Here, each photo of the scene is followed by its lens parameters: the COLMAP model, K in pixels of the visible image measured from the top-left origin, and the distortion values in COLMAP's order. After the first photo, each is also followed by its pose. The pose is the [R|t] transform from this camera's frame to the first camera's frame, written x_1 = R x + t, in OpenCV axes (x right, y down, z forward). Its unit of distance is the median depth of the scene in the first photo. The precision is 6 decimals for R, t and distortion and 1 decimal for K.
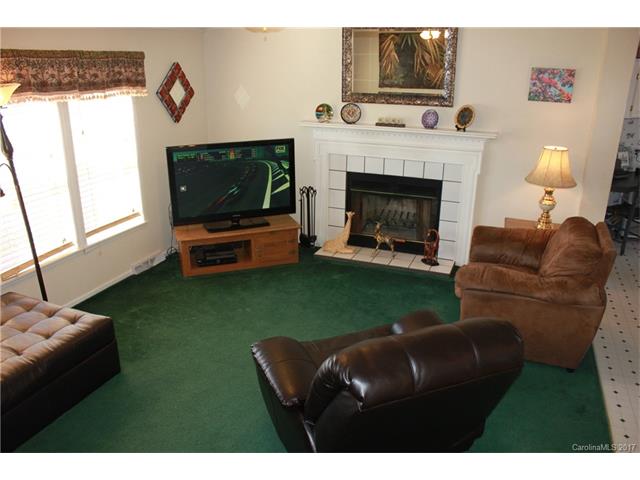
lens RADIAL K [[533.8, 0, 317.2], [0, 533.8, 242.5], [0, 0, 1]] dist [-0.168024, 0.150675]
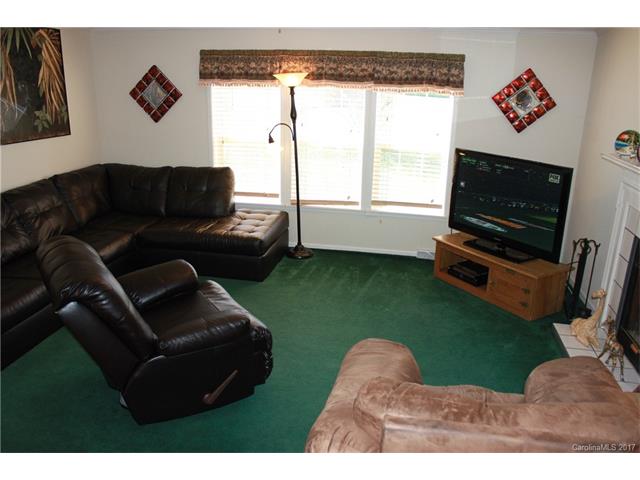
lens RADIAL K [[533.8, 0, 317.2], [0, 533.8, 242.5], [0, 0, 1]] dist [-0.168024, 0.150675]
pose [[0.178283, 0.300127, -0.937091, 0.670795], [-0.342612, 0.911688, 0.226808, -0.153595], [0.922406, 0.280622, 0.265366, 0.533878]]
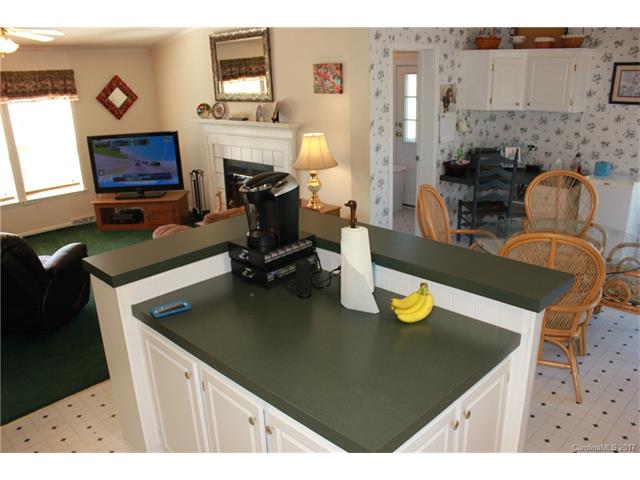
lens RADIAL K [[533.8, 0, 317.2], [0, 533.8, 242.5], [0, 0, 1]] dist [-0.168024, 0.150675]
pose [[0.914504, 0.089232, -0.394613, 0.856172], [-0.094473, 0.995508, 0.006171, 0.035801], [0.393391, 0.031637, 0.918827, -0.028139]]
